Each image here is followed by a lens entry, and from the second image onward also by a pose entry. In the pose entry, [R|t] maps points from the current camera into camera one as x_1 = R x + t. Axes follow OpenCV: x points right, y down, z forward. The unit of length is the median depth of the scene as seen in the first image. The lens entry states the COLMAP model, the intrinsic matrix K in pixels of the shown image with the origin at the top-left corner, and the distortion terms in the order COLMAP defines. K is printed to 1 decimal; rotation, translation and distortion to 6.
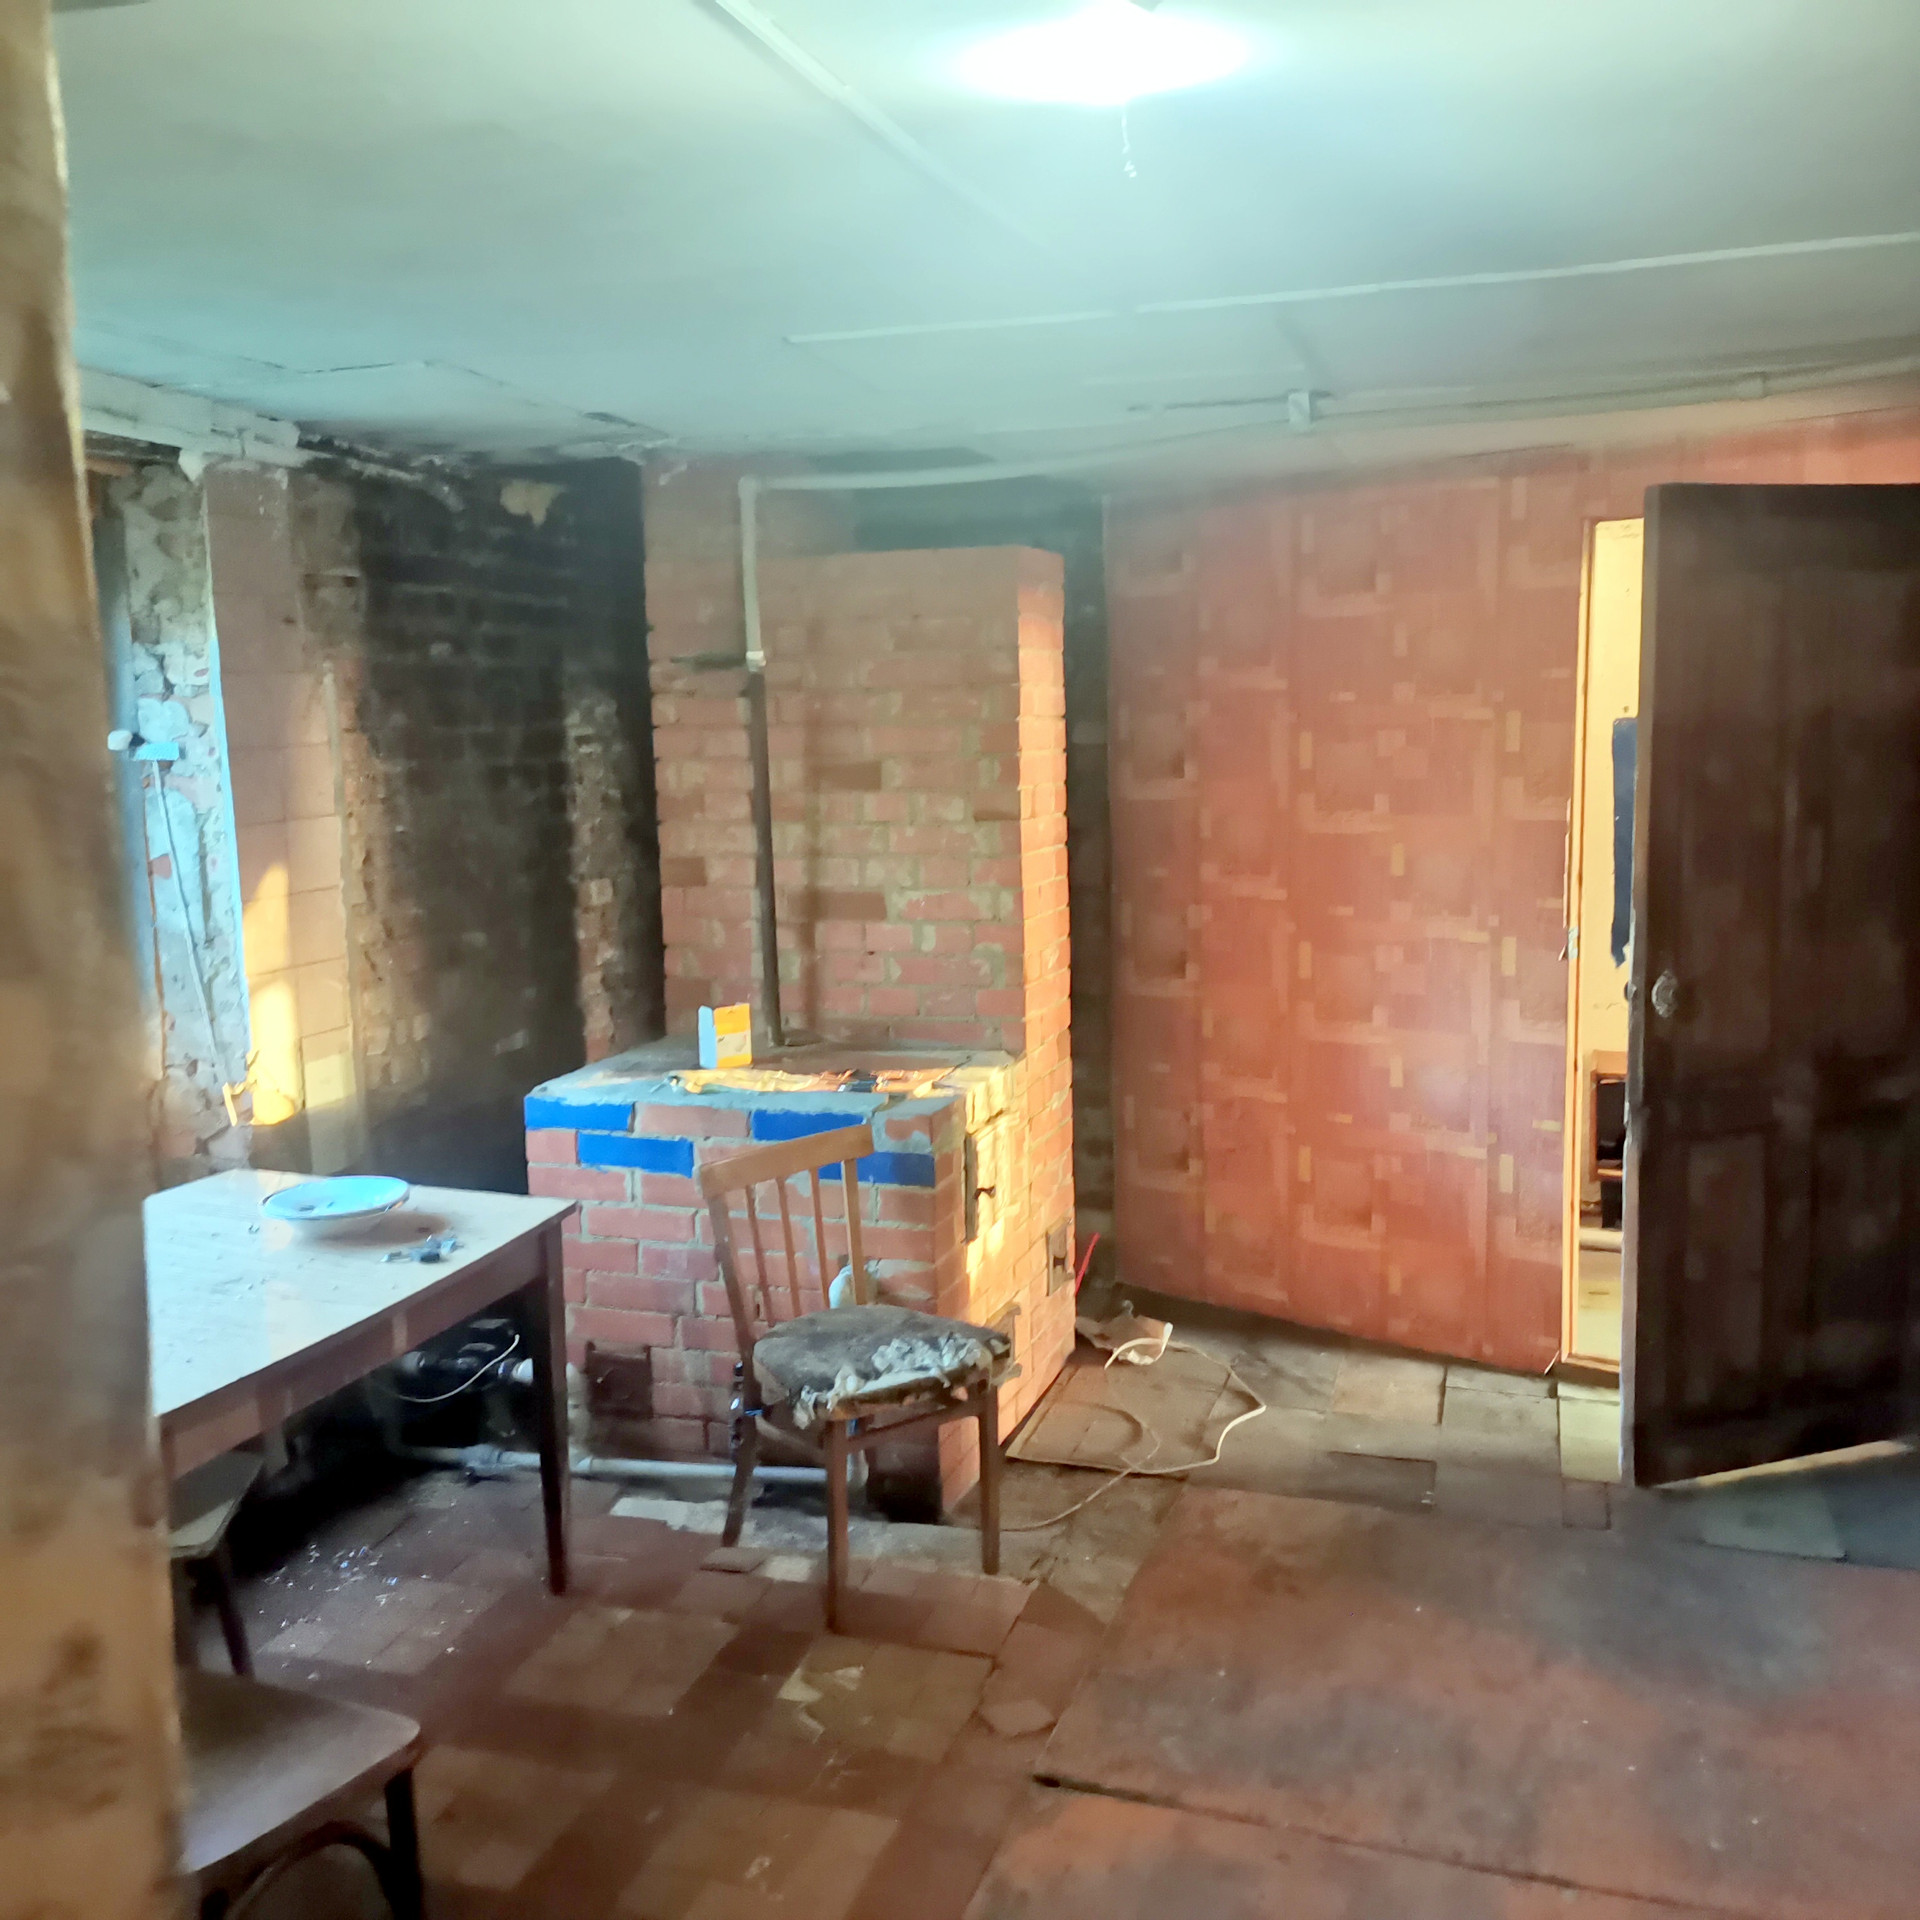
lens RADIAL K [[1854.8, 0, 960.0], [0, 1854.8, 960.0], [0, 0, 1]] dist [0.111883, -0.121907]
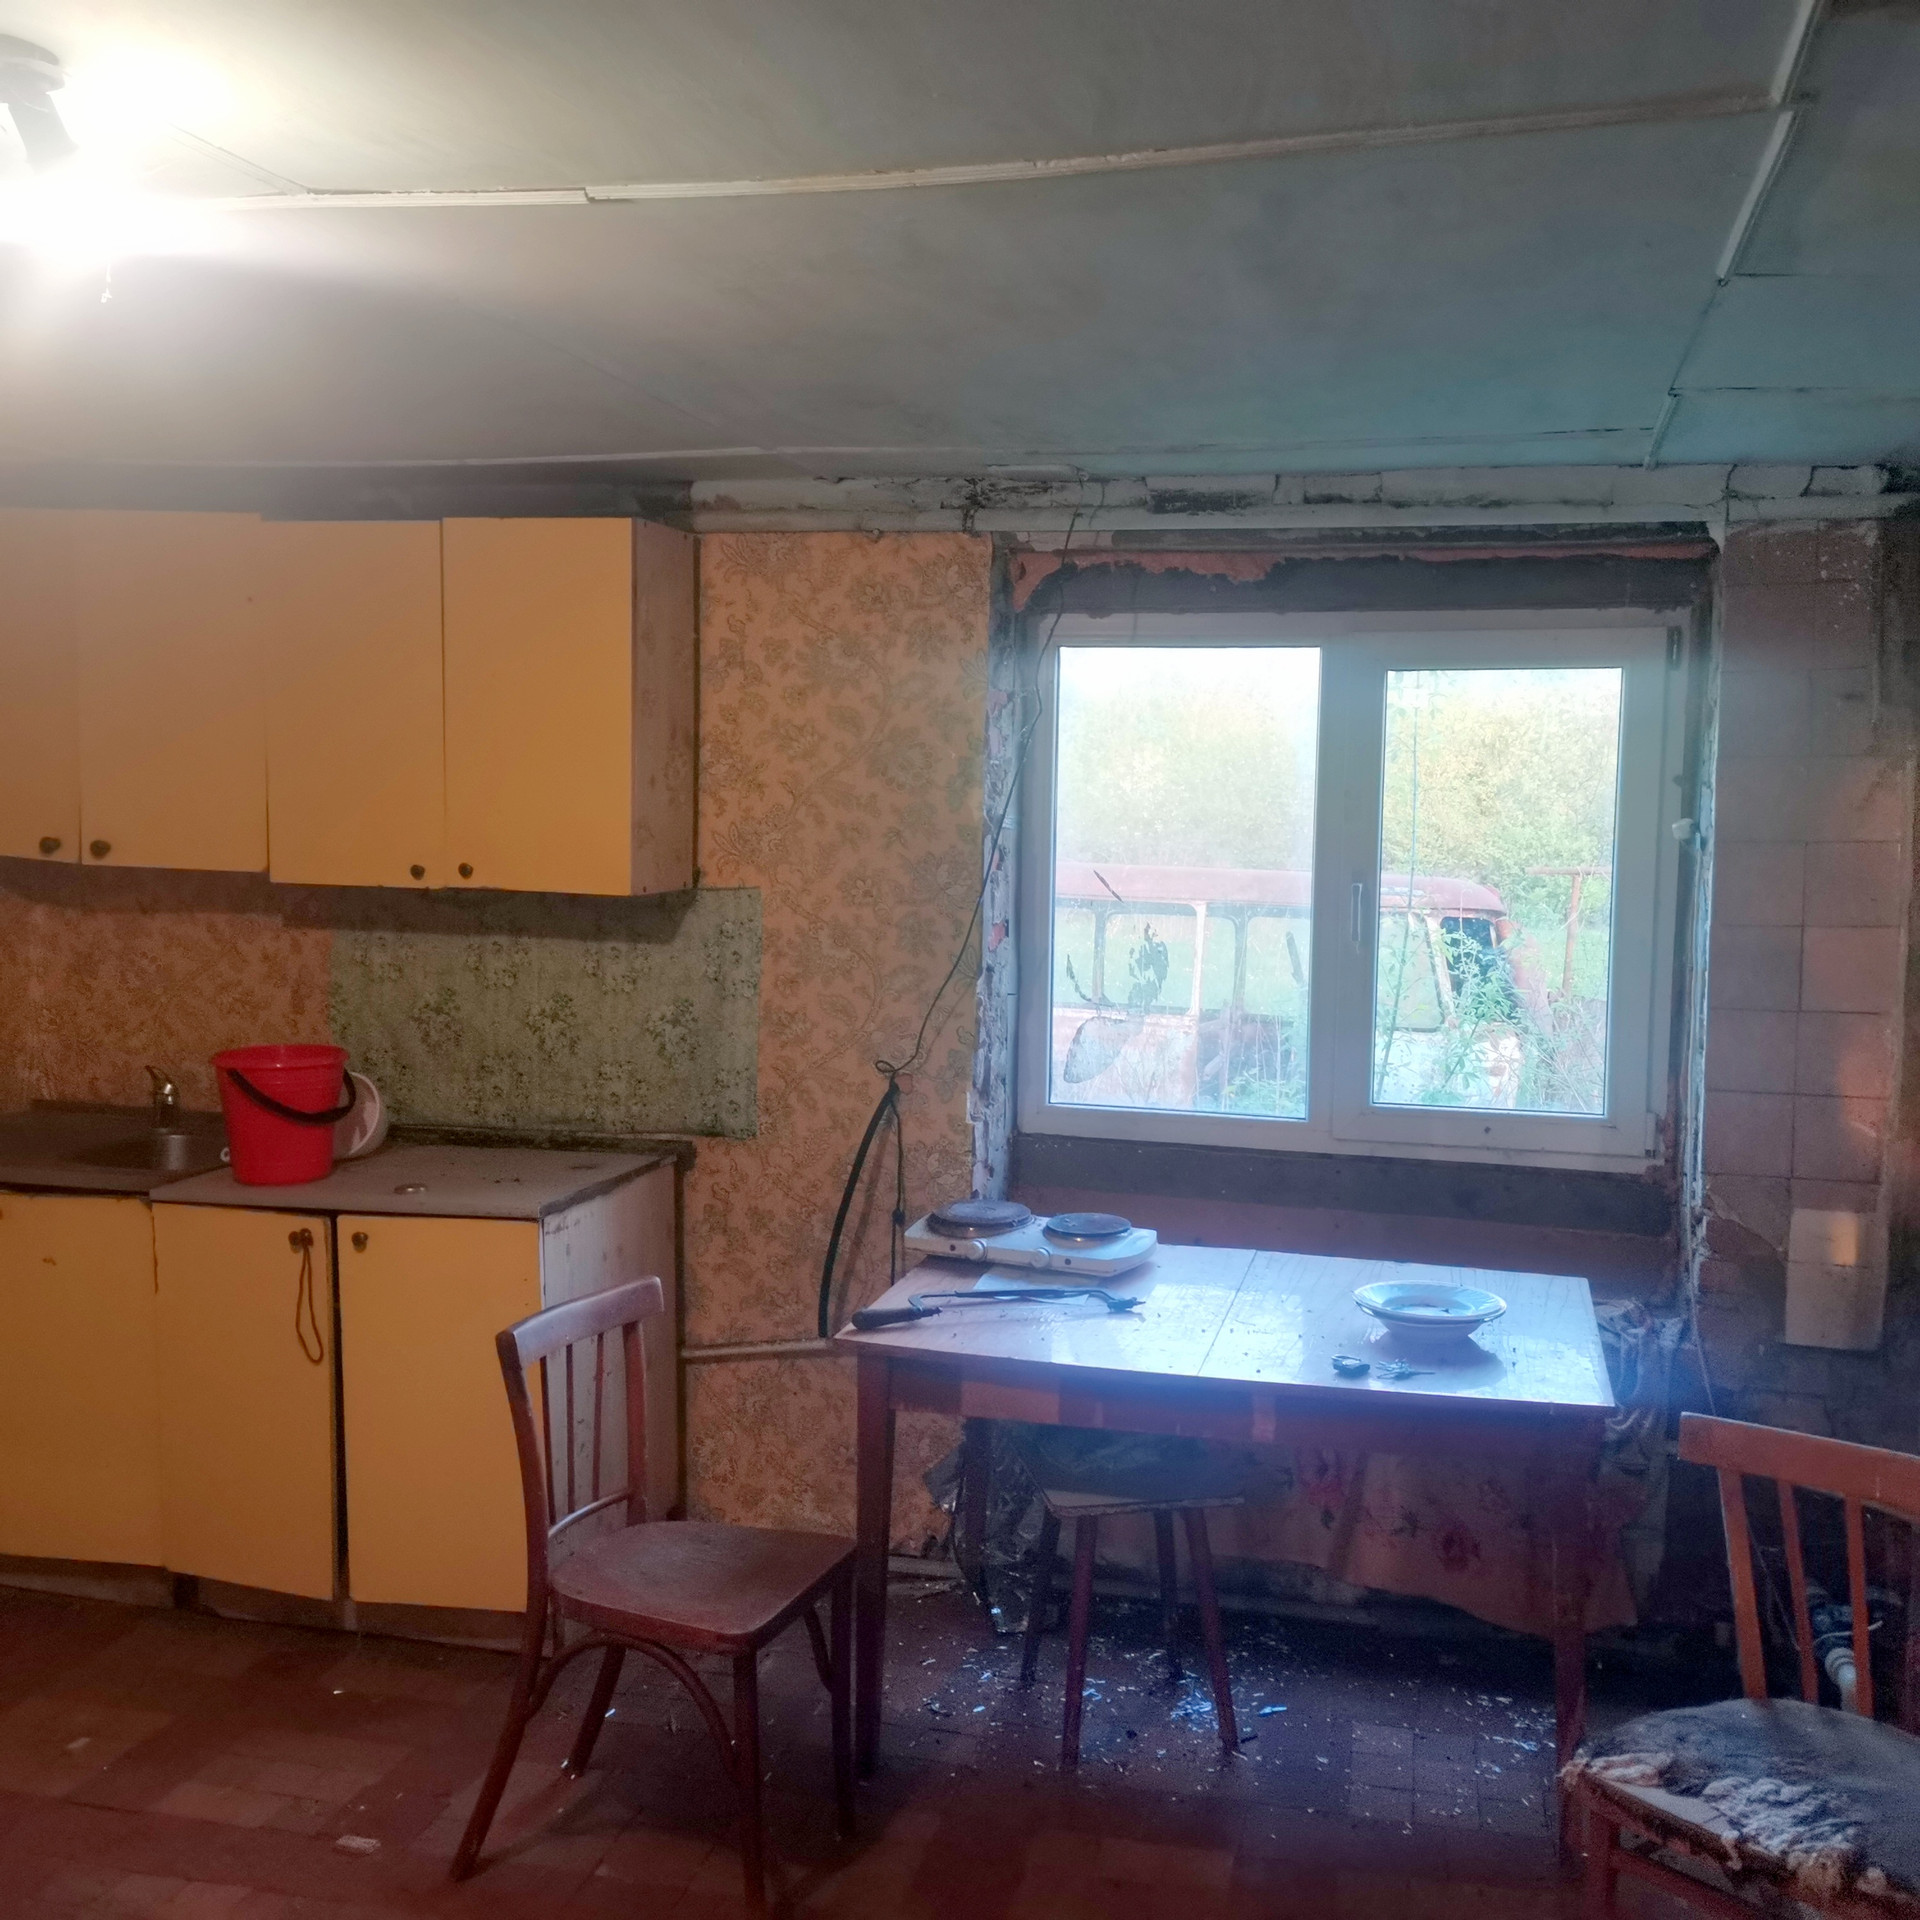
lens RADIAL K [[1854.8, 0, 960.0], [0, 1854.8, 960.0], [0, 0, 1]] dist [0.111883, -0.121907]
pose [[0.113224, 0.089070, -0.989569, 0.469857], [-0.155042, 0.985357, 0.070952, -0.061704], [0.981398, 0.145391, 0.125375, 0.521809]]
